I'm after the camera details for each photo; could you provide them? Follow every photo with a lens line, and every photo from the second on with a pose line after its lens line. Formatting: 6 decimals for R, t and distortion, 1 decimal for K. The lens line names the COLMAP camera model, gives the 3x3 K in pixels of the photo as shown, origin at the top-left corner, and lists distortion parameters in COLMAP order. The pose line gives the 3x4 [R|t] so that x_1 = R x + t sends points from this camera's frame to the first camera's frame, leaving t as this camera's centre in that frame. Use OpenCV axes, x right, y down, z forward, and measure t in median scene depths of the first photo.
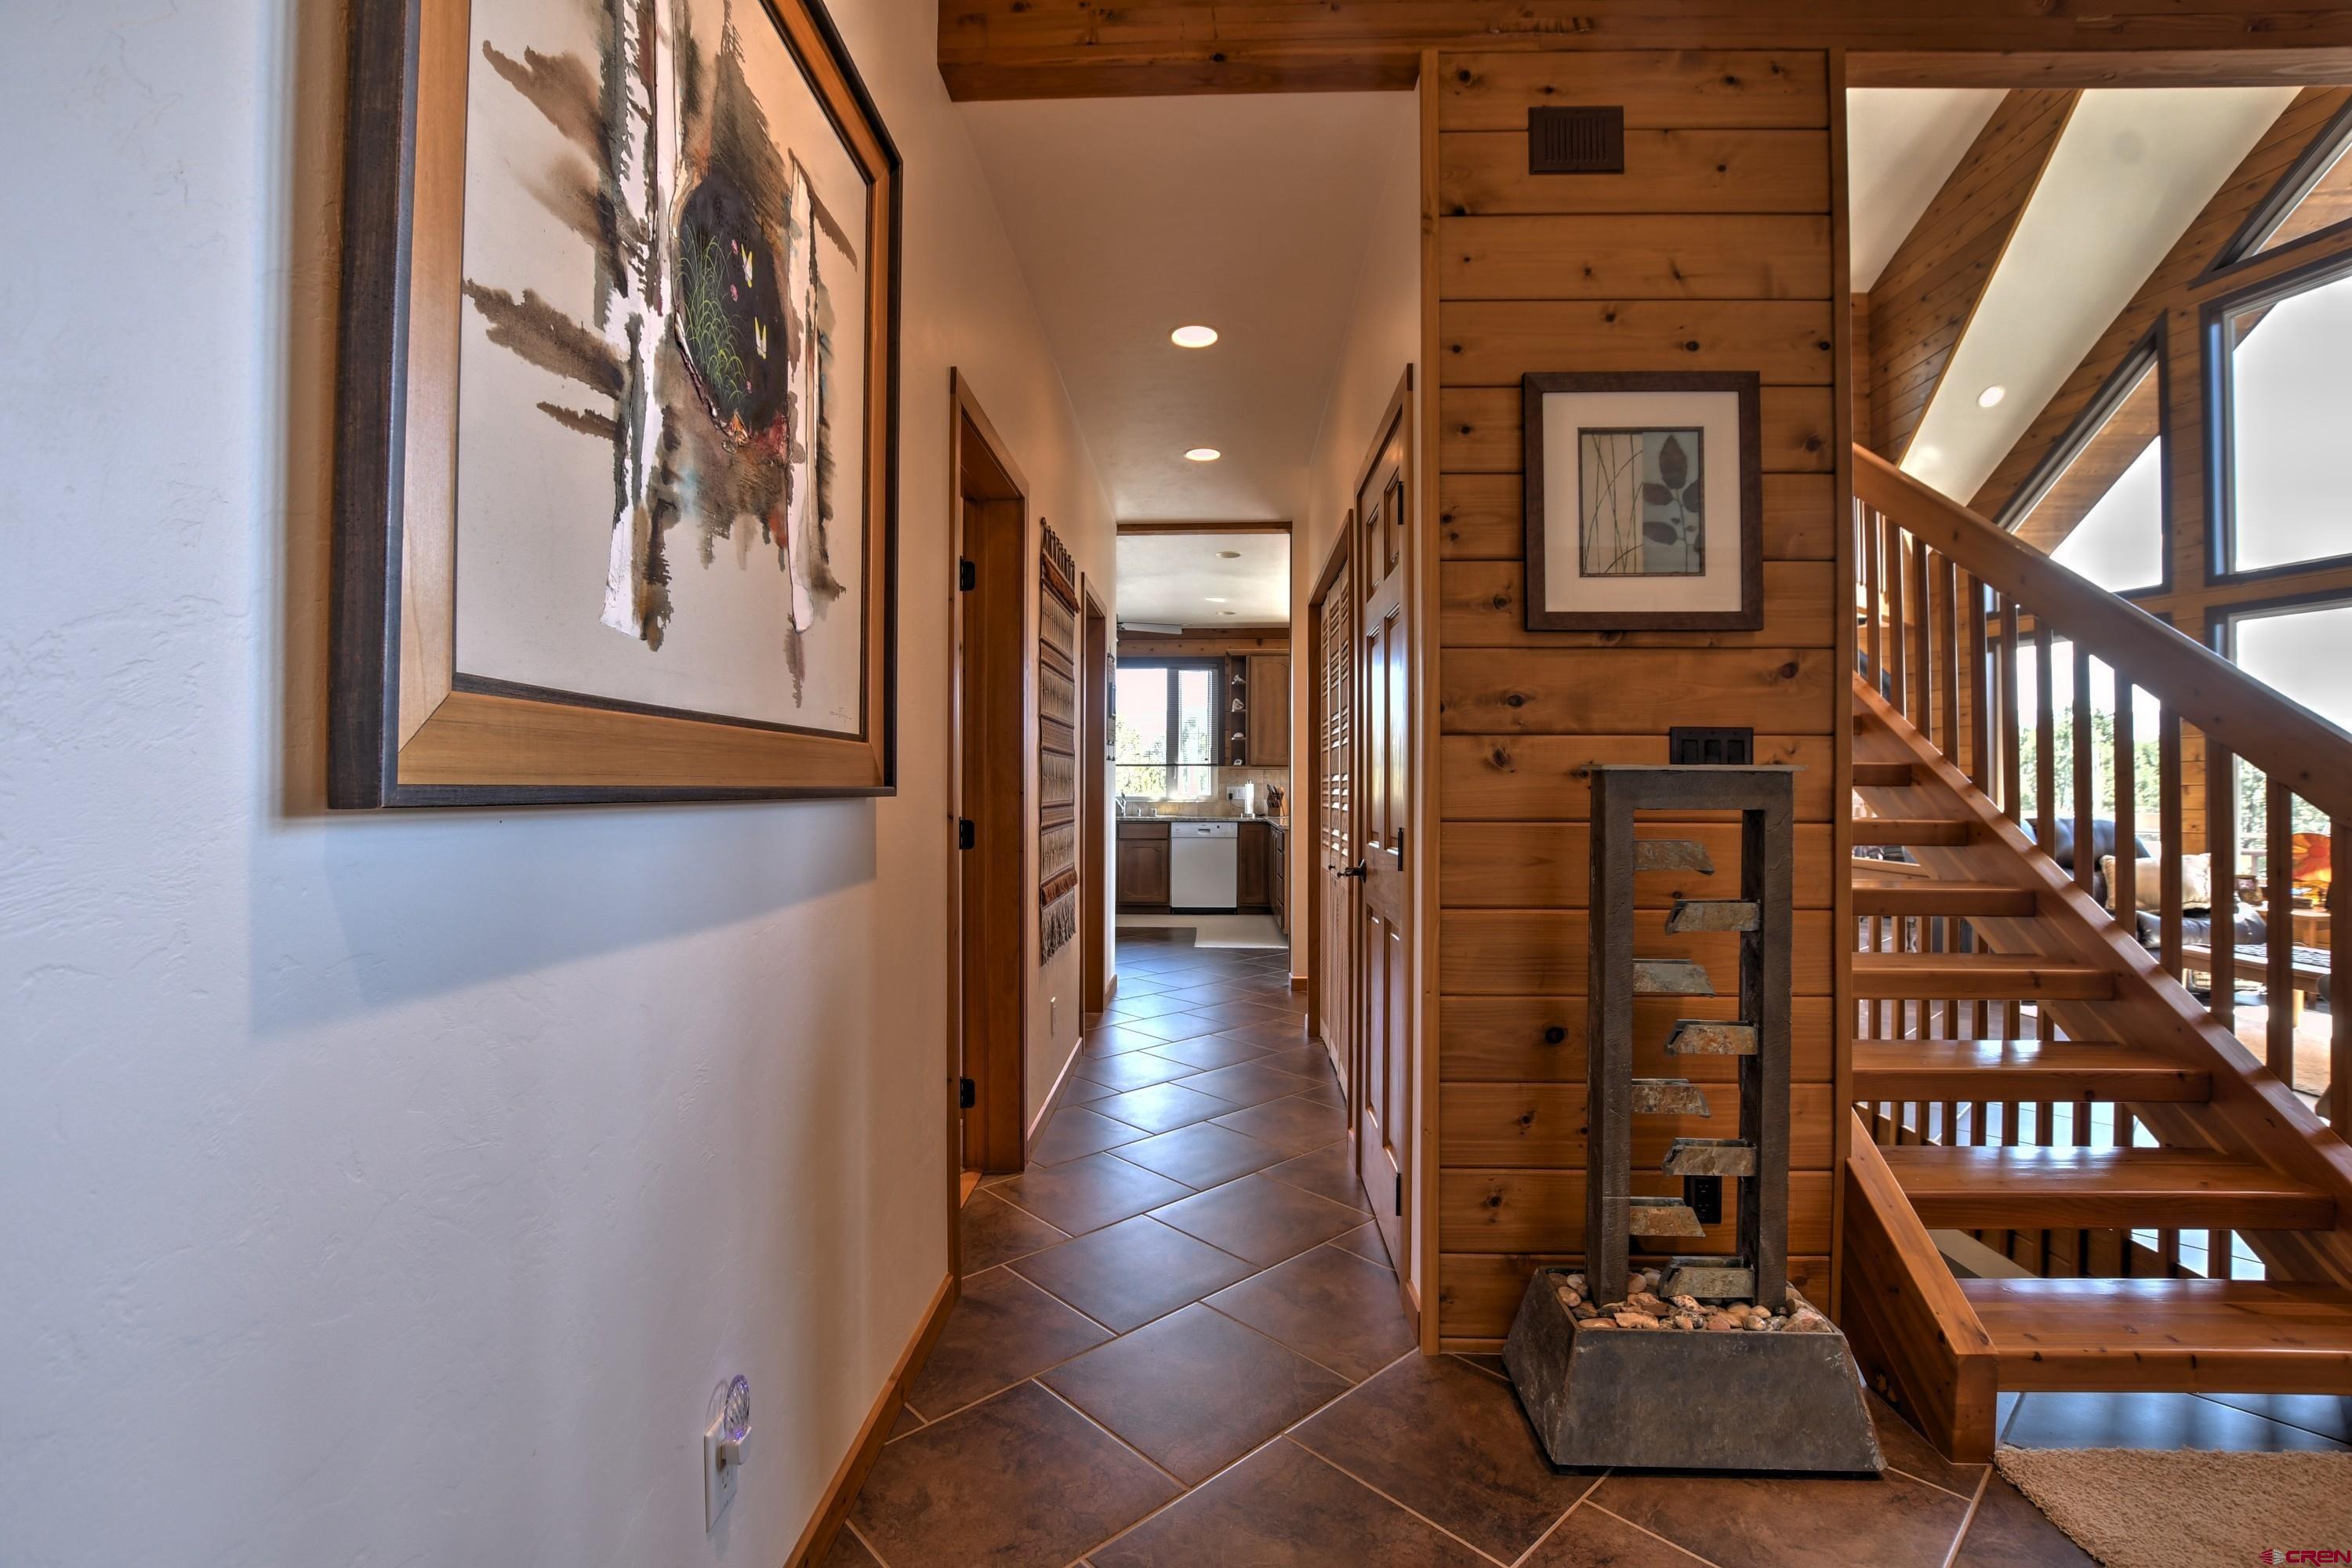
lens RADIAL K [[1036.9, 0, 1181.0], [0, 1036.9, 784.7], [0, 0, 1]] dist [-0.031865, 0.004961]
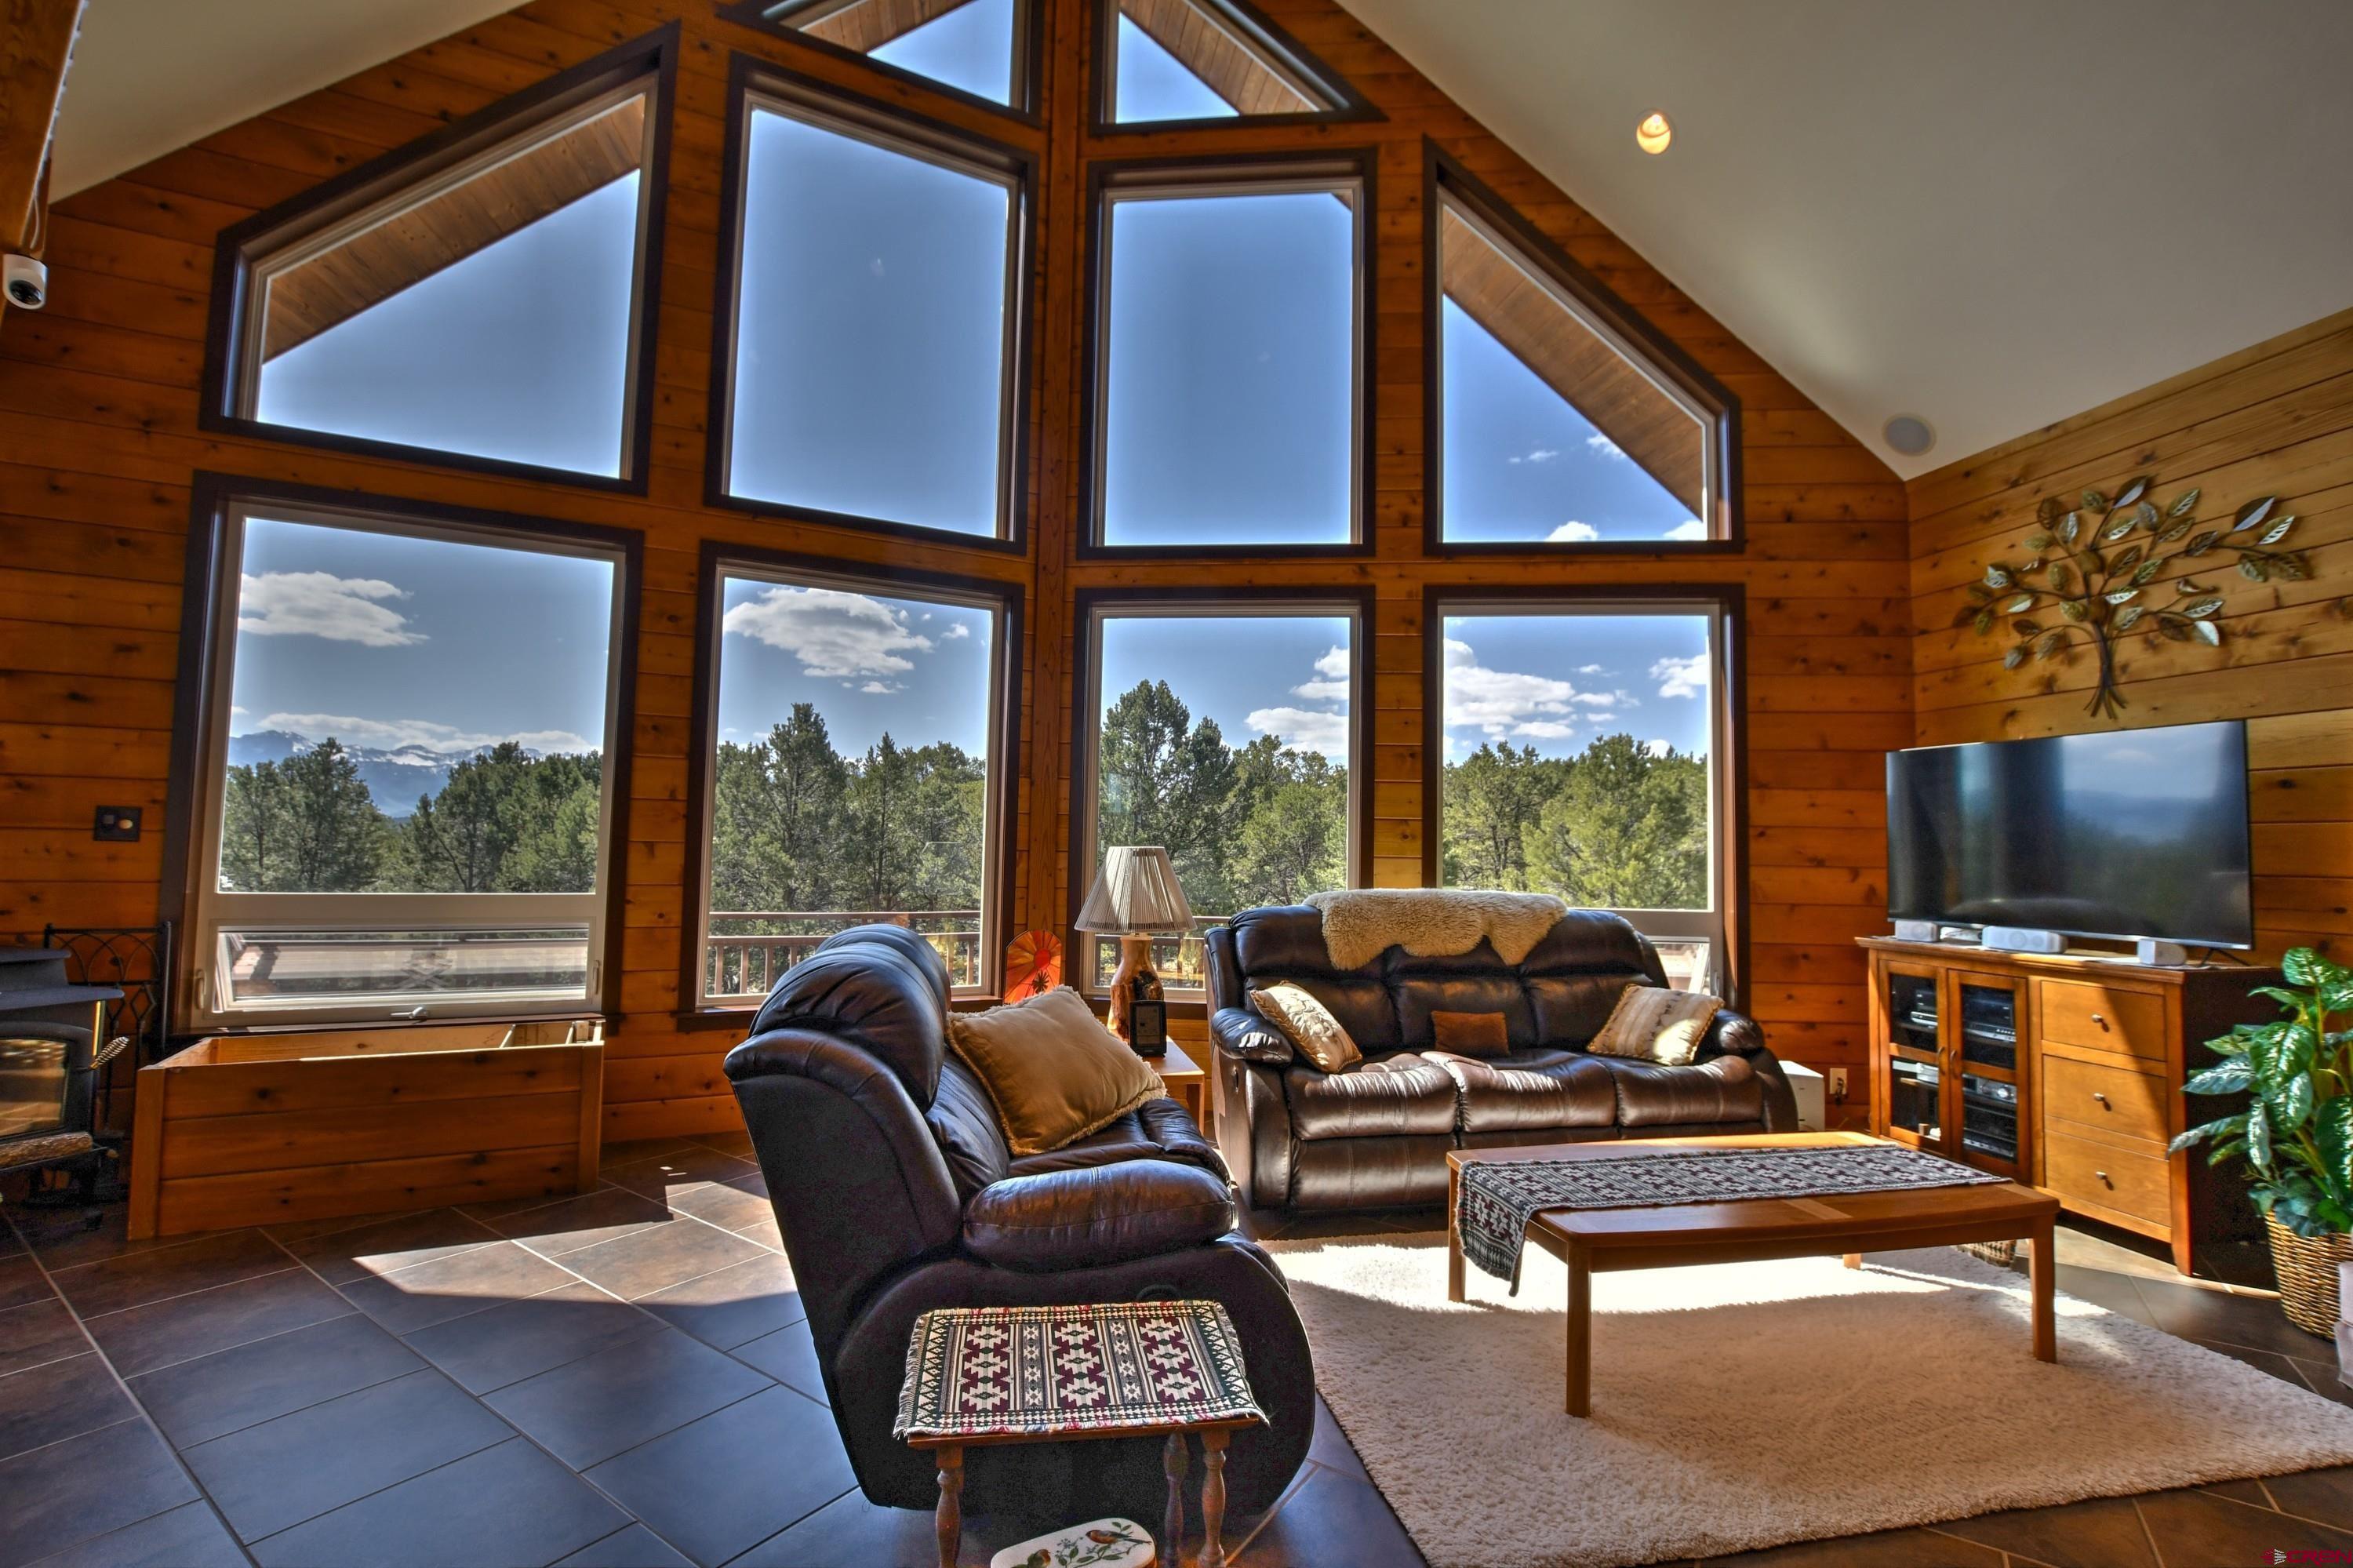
lens RADIAL K [[1037.3, 0, 1165.4], [0, 1037.3, 785.9], [0, 0, 1]] dist [-0.031865, 0.004961]
pose [[-0.226727, 0.052061, 0.972566, 0.357661], [-0.022638, 0.998019, -0.058701, -0.003252], [-0.973695, -0.035326, -0.225100, 0.816088]]
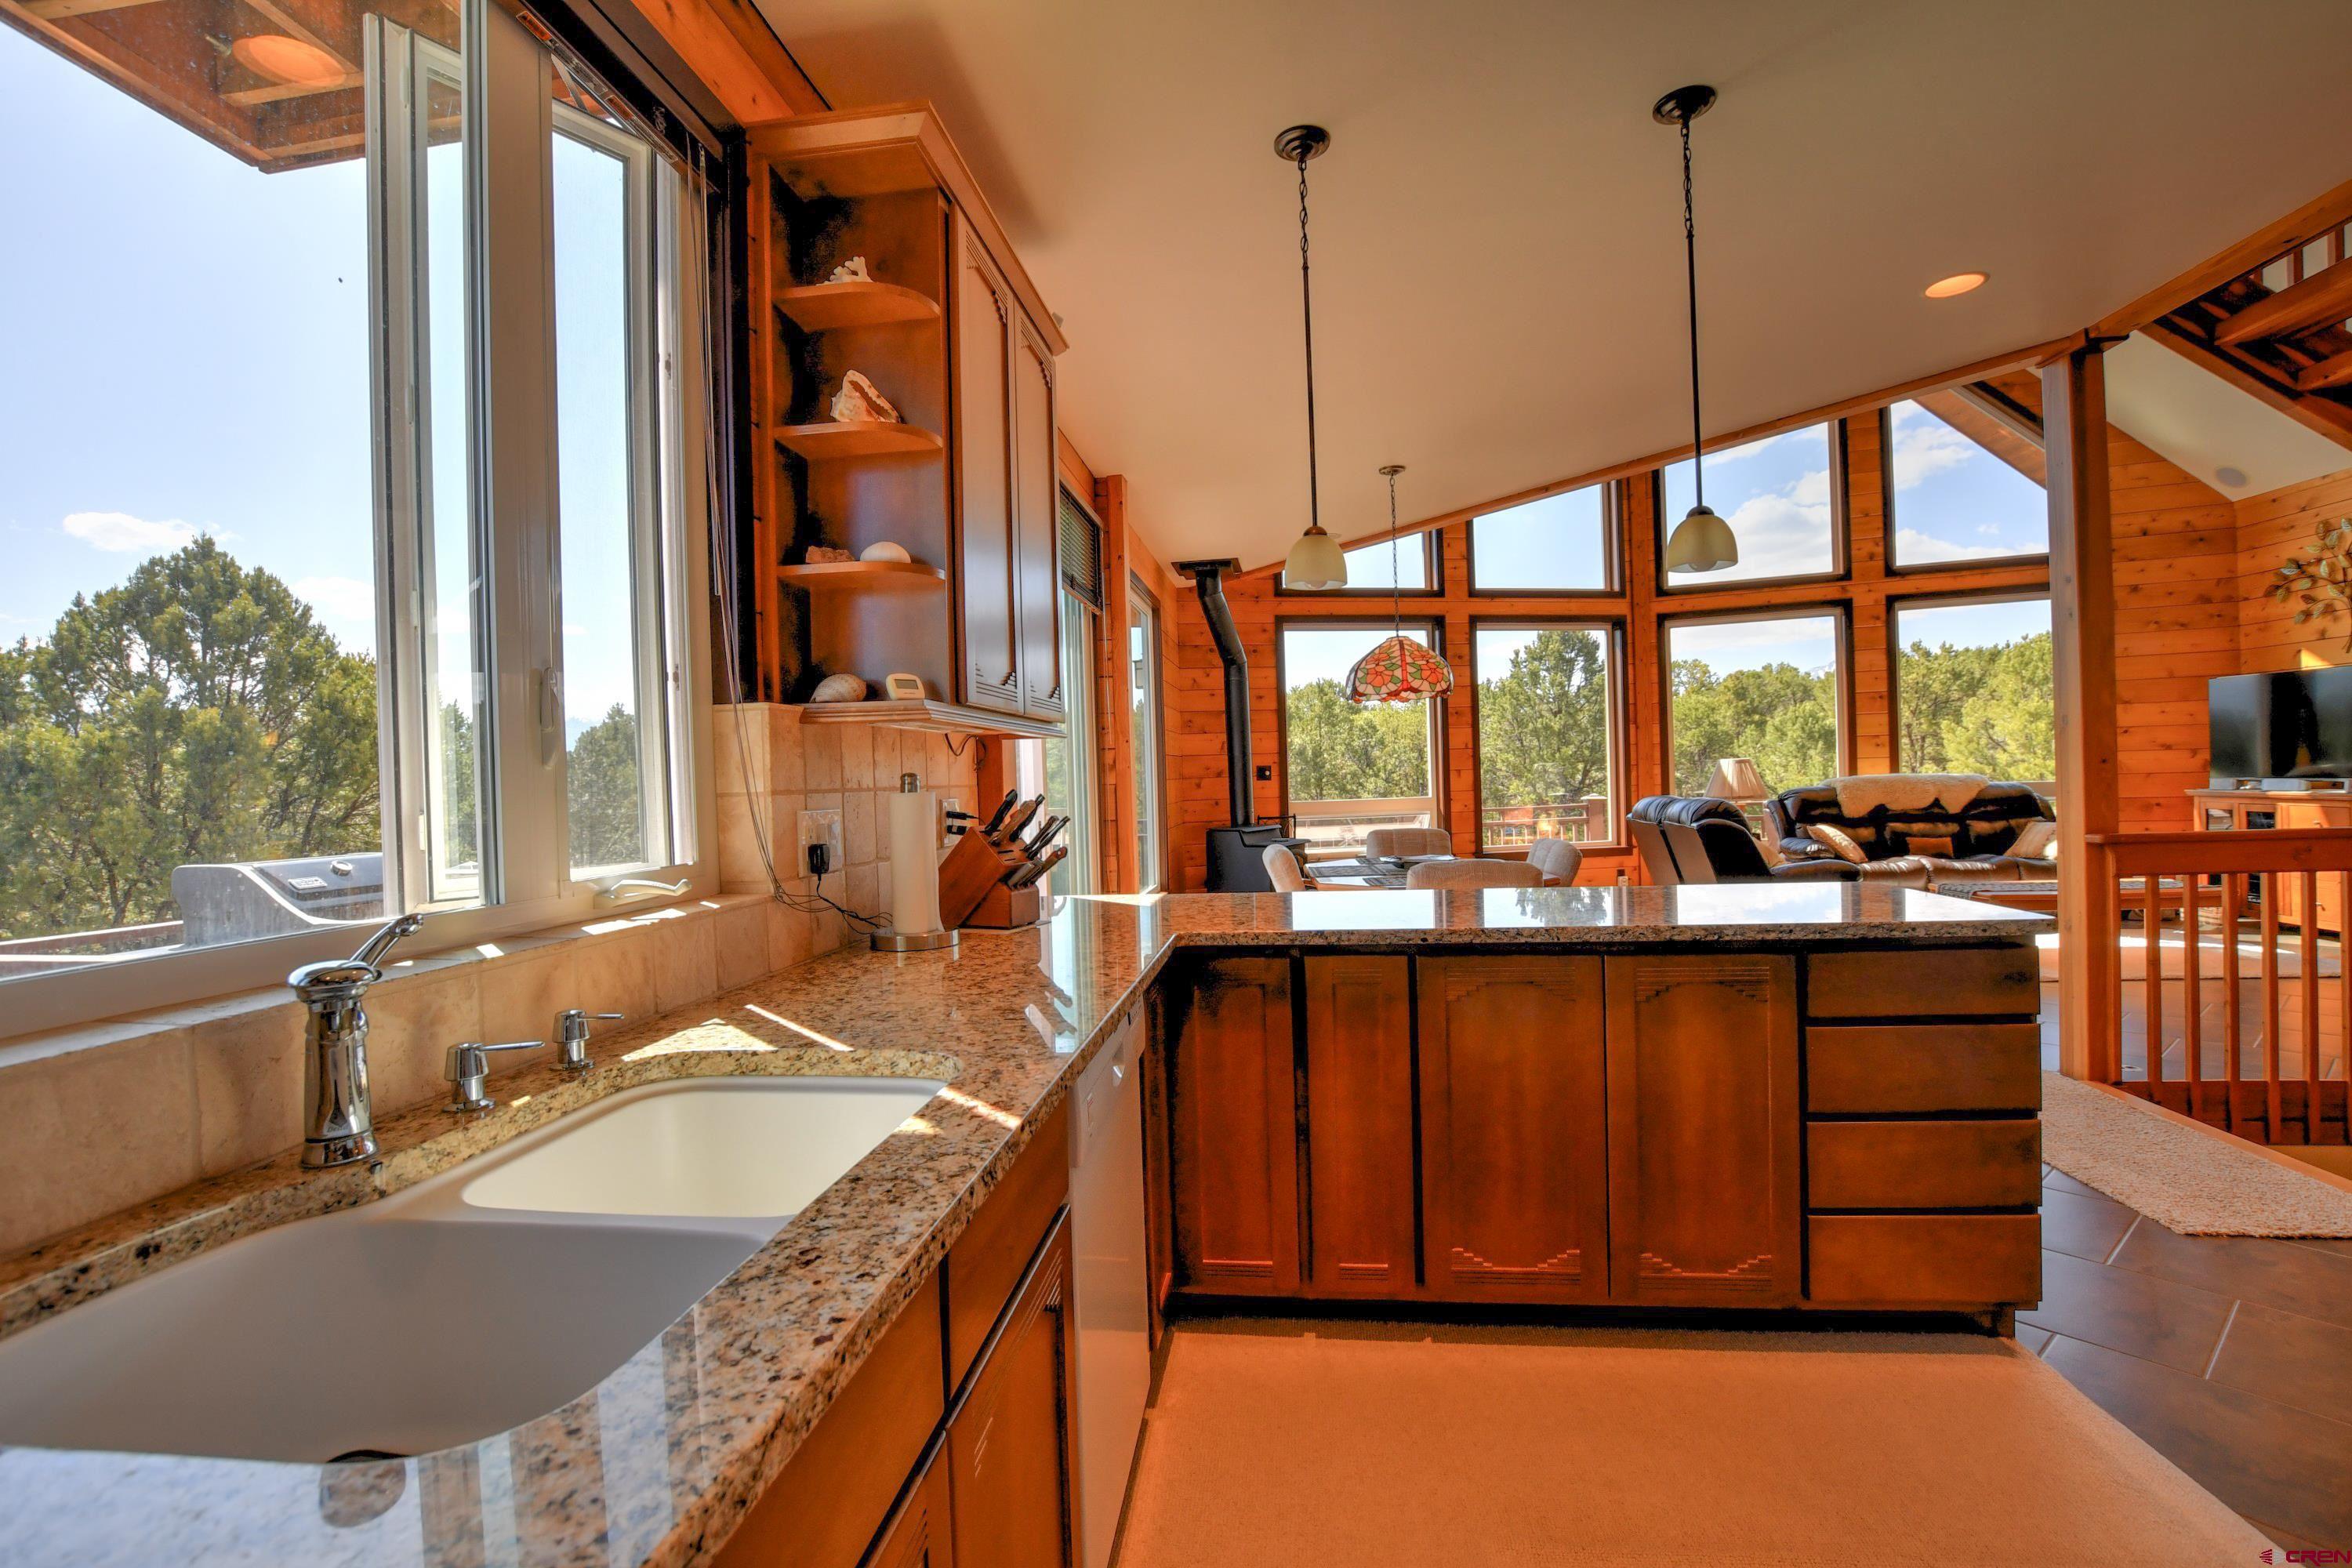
lens RADIAL K [[1036.9, 0, 1173.8], [0, 1036.9, 782.2], [0, 0, 1]] dist [-0.031865, 0.004961]
pose [[0.079987, -0.011537, 0.996729, -0.177141], [0.029304, 0.999528, 0.009218, -0.005411], [-0.996365, 0.028471, 0.080287, 1.174582]]
